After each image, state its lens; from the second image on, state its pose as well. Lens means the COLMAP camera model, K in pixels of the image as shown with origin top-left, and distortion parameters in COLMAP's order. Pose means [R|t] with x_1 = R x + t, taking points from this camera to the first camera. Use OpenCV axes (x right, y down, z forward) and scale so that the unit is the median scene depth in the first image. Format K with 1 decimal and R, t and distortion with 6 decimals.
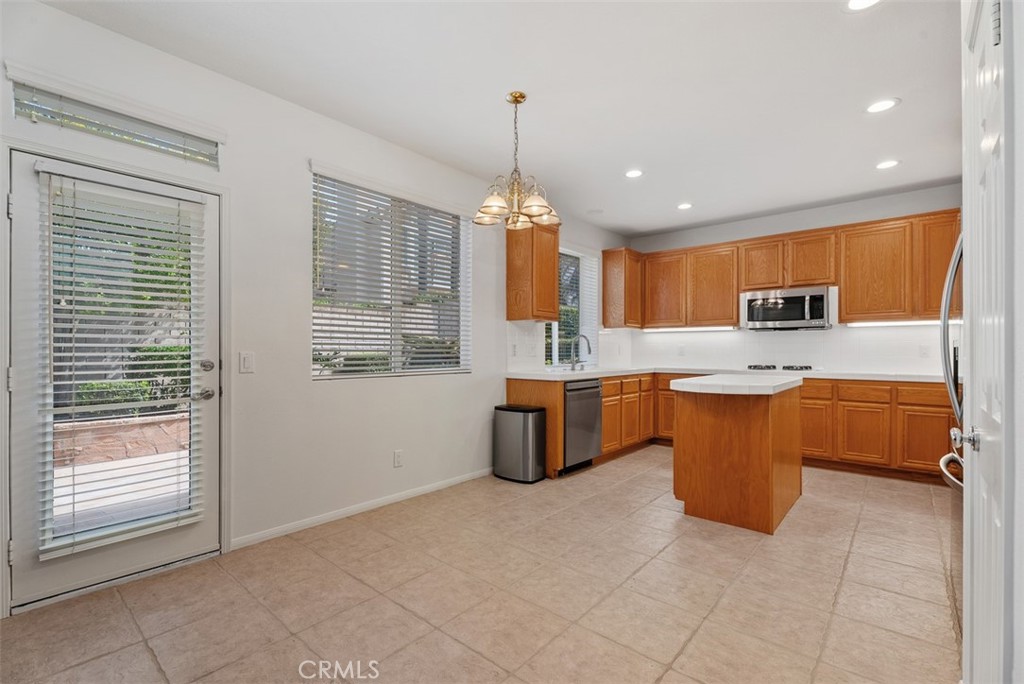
lens RADIAL K [[455.0, 0, 507.1], [0, 455.0, 347.9], [0, 0, 1]] dist [-0.000183, -0.000290]
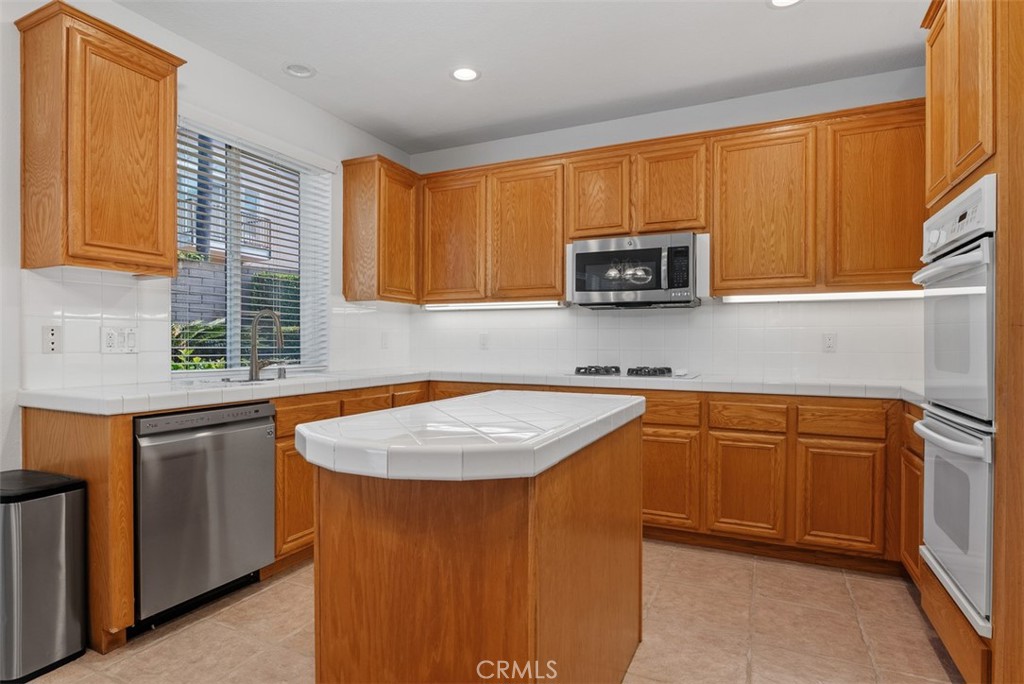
lens RADIAL K [[547.2, 0, 506.2], [0, 547.2, 342.2], [0, 0, 1]] dist [-0.019475, -0.000047]
pose [[0.963383, 0.001455, 0.268126, 0.293374], [-0.003562, 0.999966, 0.007370, 0.002192], [-0.268106, -0.008055, 0.963356, 0.401877]]
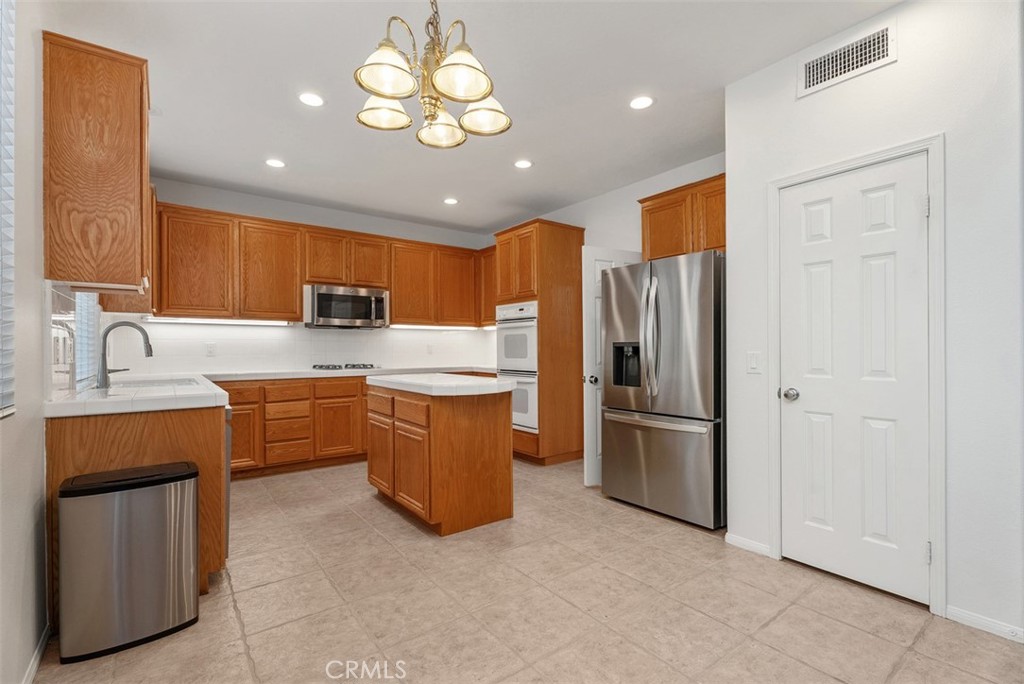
lens RADIAL K [[455.0, 0, 507.1], [0, 455.0, 347.9], [0, 0, 1]] dist [-0.000183, -0.000290]
pose [[0.208785, -0.000152, 0.977962, -0.316848], [-0.002419, 0.999997, 0.000672, 0.001881], [-0.977959, -0.002506, 0.208784, 0.505197]]
